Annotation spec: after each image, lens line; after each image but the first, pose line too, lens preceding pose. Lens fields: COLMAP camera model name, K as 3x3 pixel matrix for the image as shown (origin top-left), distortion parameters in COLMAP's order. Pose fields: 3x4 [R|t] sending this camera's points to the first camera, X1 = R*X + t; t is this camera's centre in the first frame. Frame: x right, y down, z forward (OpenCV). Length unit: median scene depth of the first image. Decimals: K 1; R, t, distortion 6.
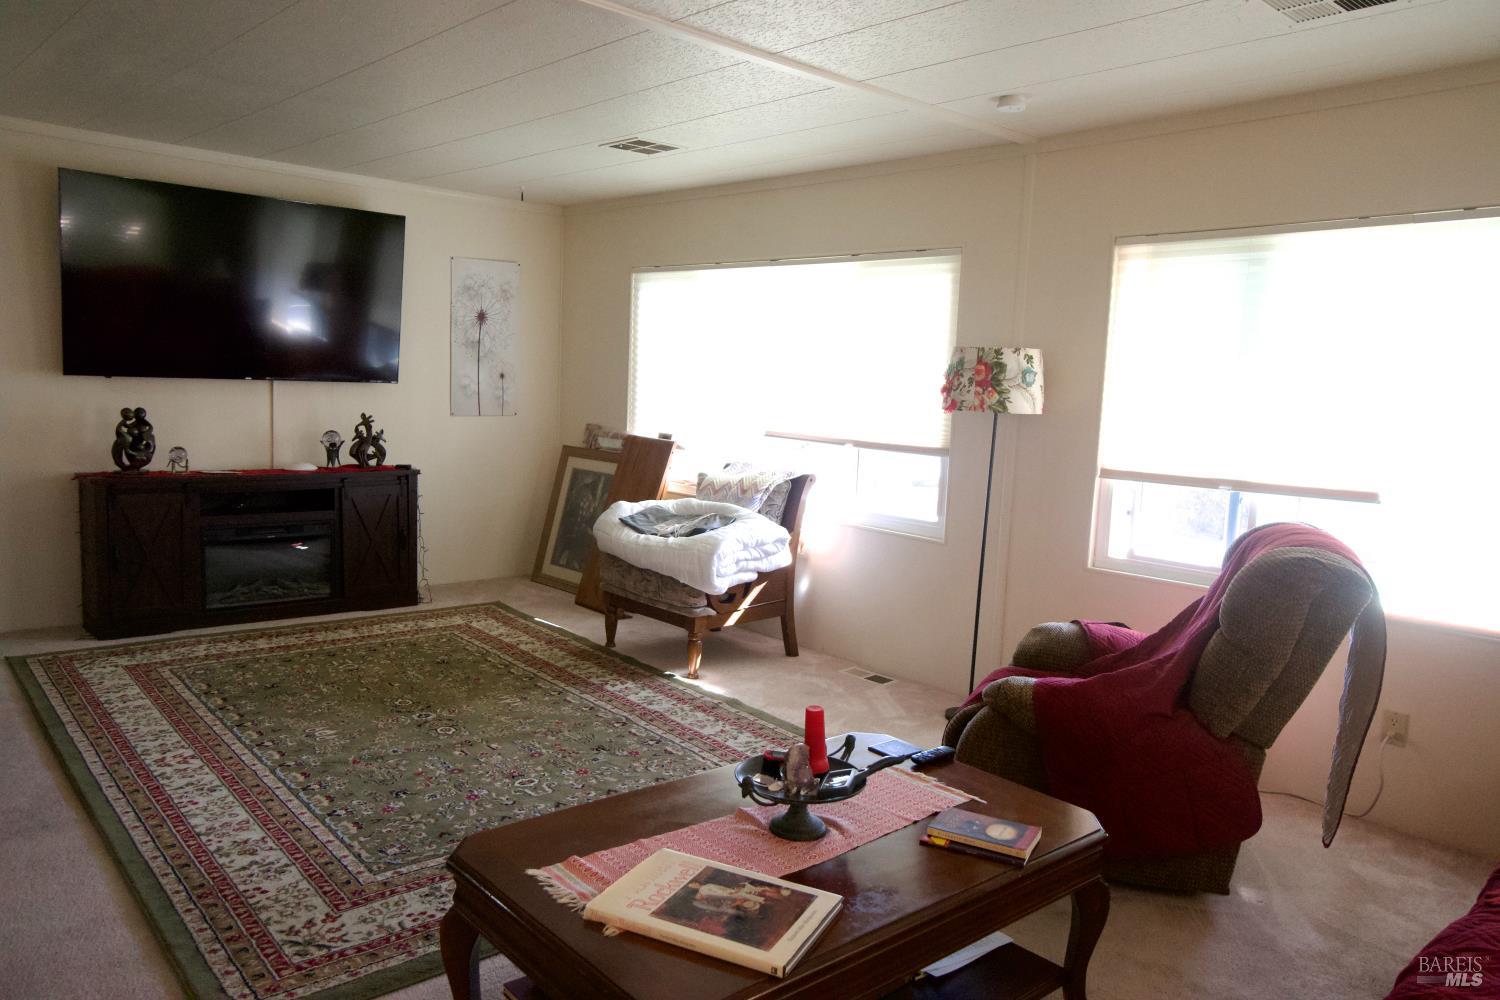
lens RADIAL K [[1073.6, 0, 734.3], [0, 1073.6, 498.0], [0, 0, 1]] dist [0.017342, 0.026186]
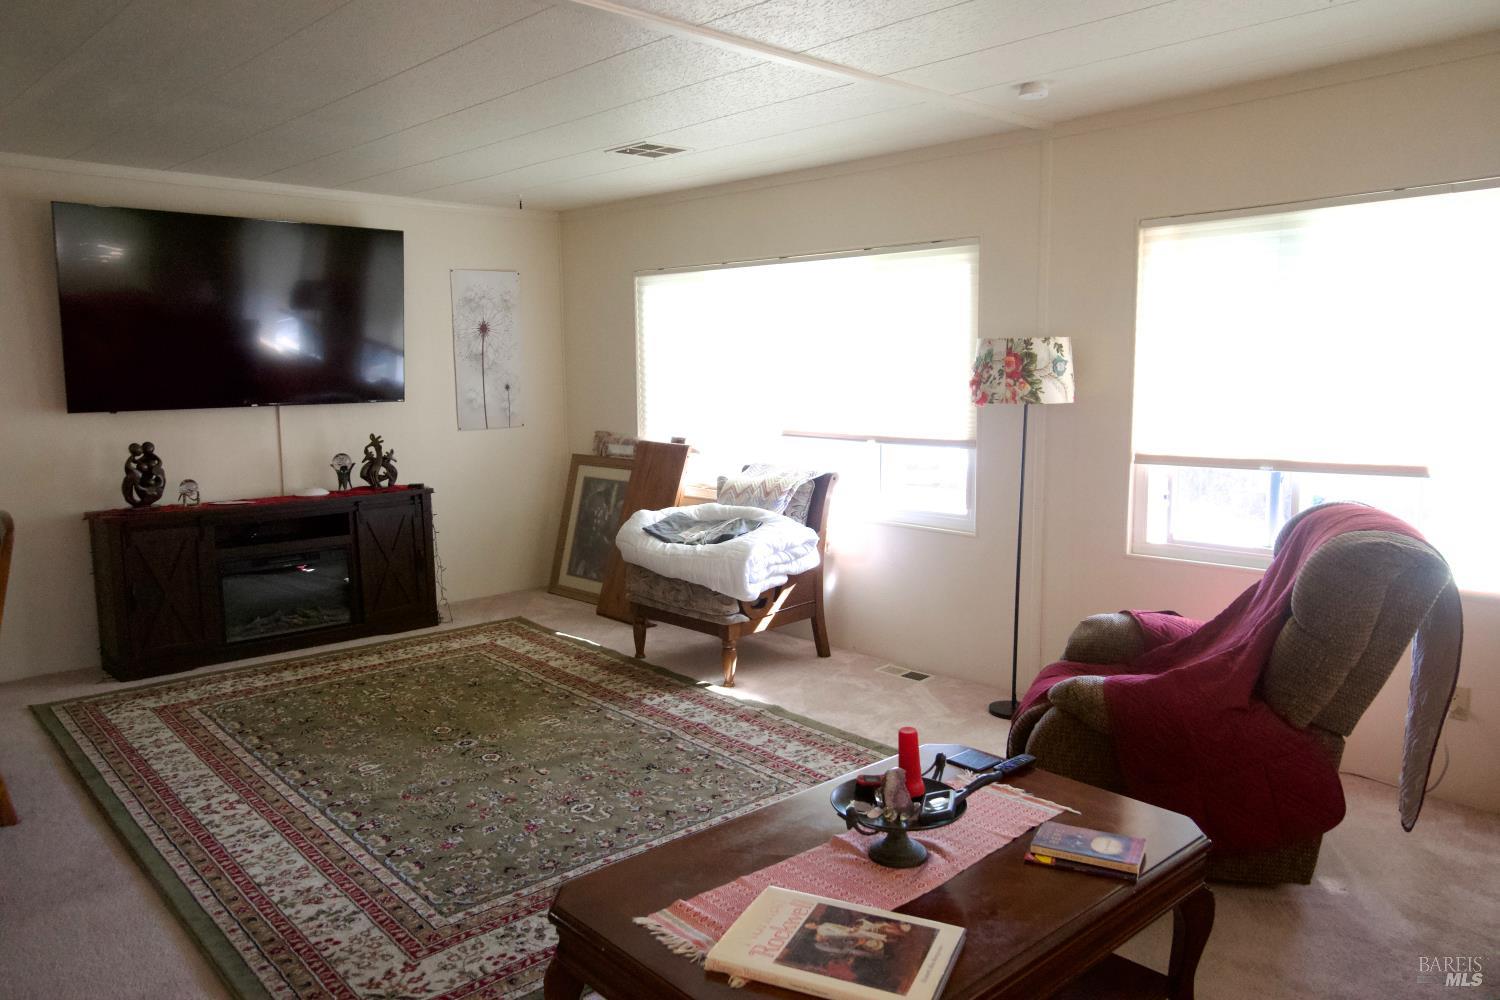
lens RADIAL K [[1073.6, 0, 736.1], [0, 1073.6, 497.8], [0, 0, 1]] dist [0.017342, 0.026186]
pose [[0.998367, -0.054844, 0.015984, -0.045207], [0.054686, 0.998452, 0.010163, -0.017811], [-0.016517, -0.009272, 0.999821, 0.015204]]
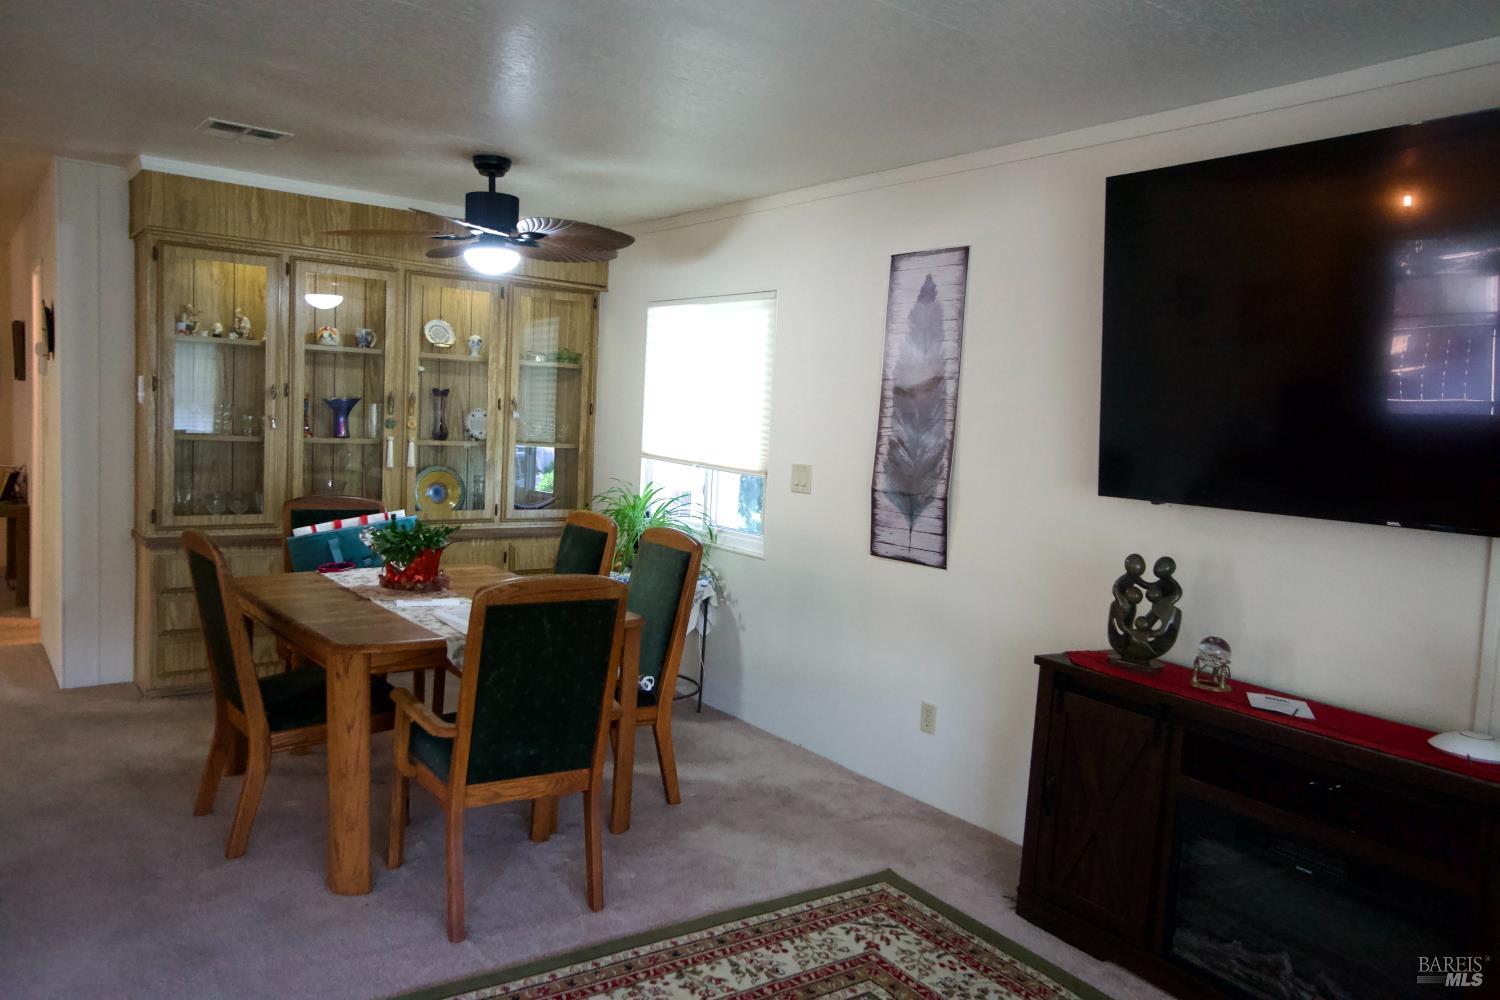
lens RADIAL K [[1073.6, 0, 738.3], [0, 1073.6, 493.8], [0, 0, 1]] dist [0.017342, 0.026186]
pose [[-0.108598, 0.031621, -0.993583, 0.052474], [-0.174322, 0.983401, 0.050350, -0.132620], [0.978682, 0.178671, -0.101283, 1.043077]]
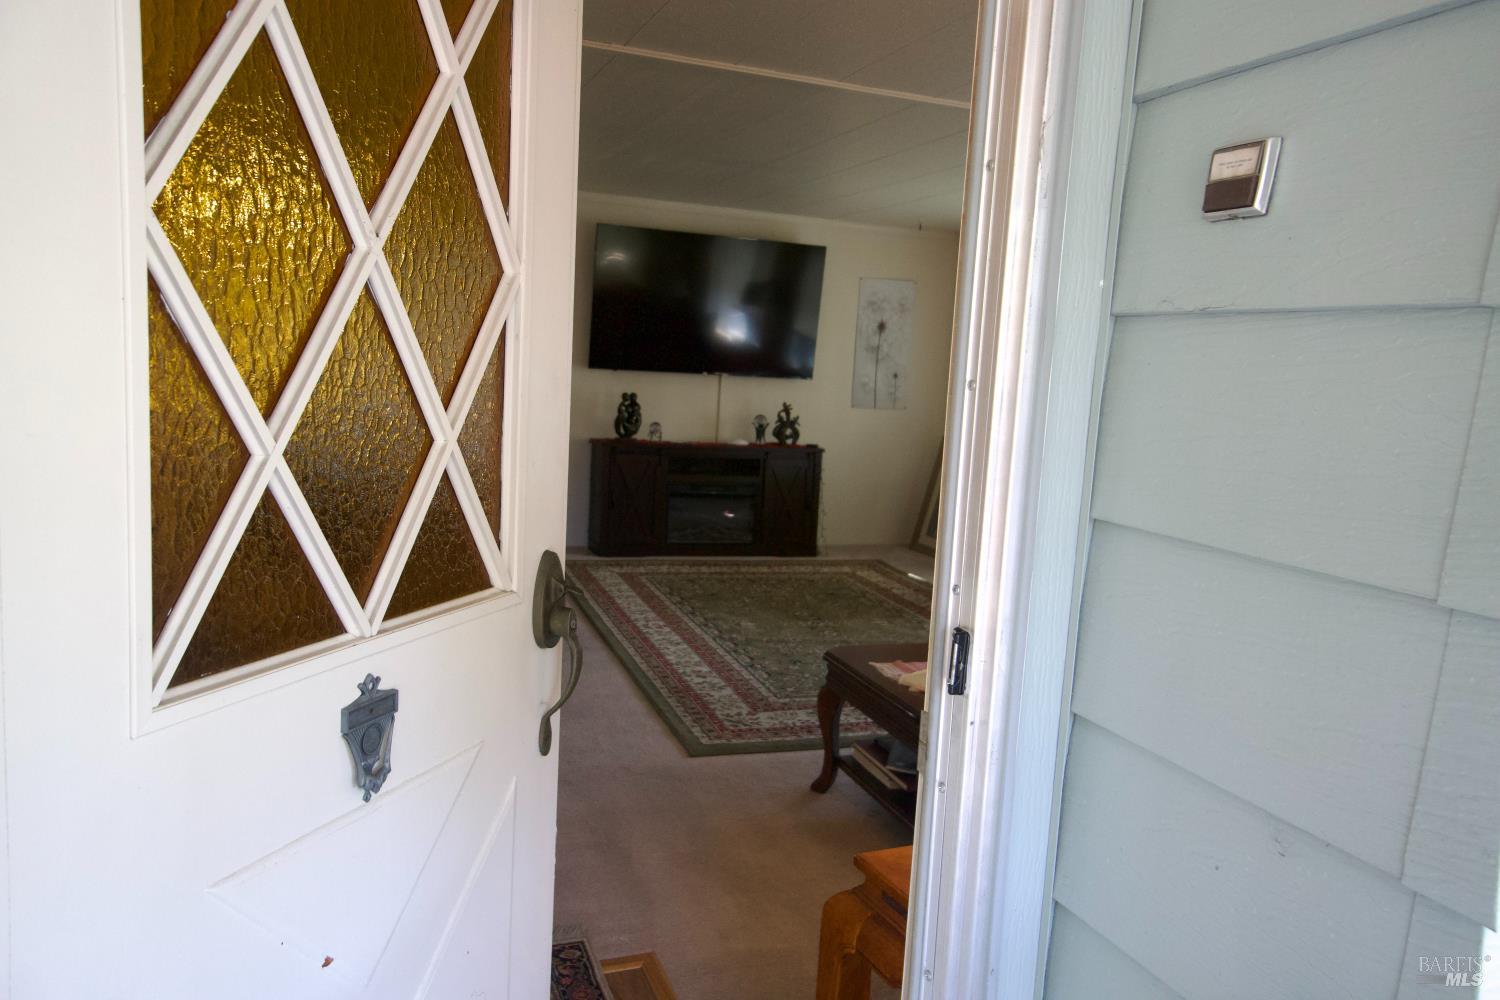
lens RADIAL K [[1073.6, 0, 738.9], [0, 1073.6, 494.8], [0, 0, 1]] dist [0.017342, 0.026186]
pose [[0.932645, 0.057571, -0.356171, 0.090260], [-0.061514, 0.998106, 0.000257, 0.047431], [0.355512, 0.021670, 0.934421, -0.289418]]
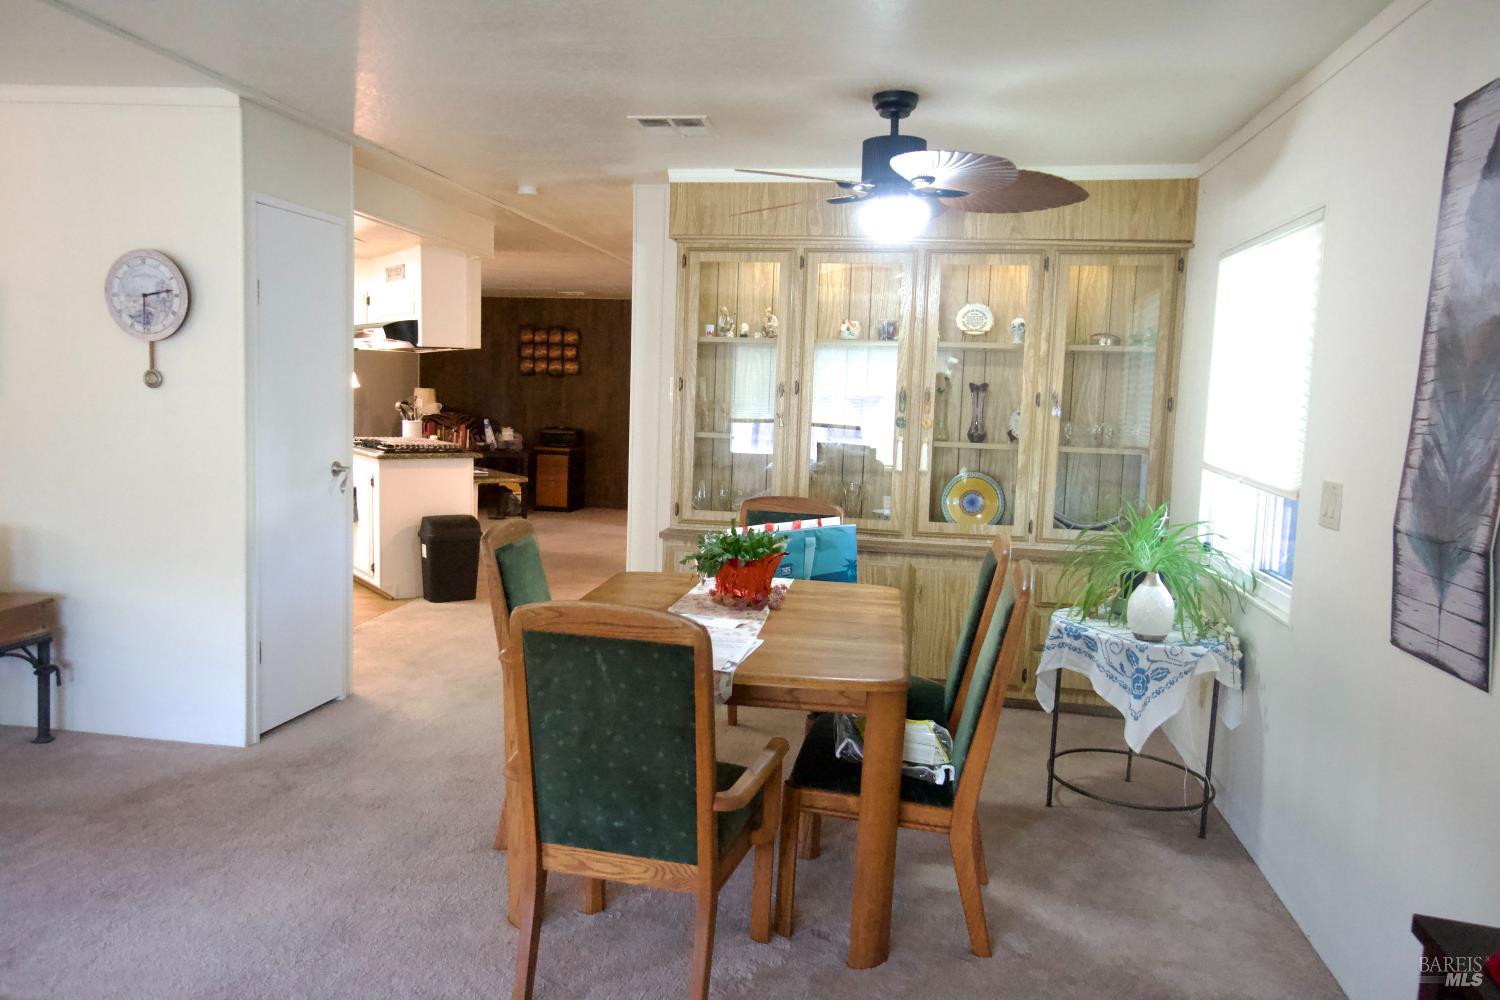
lens RADIAL K [[1073.6, 0, 754.1], [0, 1073.6, 495.9], [0, 0, 1]] dist [0.017342, 0.026186]
pose [[-0.793779, -0.003030, -0.608199, -0.337846], [-0.136323, 0.975431, 0.173059, -0.177454], [0.592732, 0.220282, -0.774690, 1.300060]]
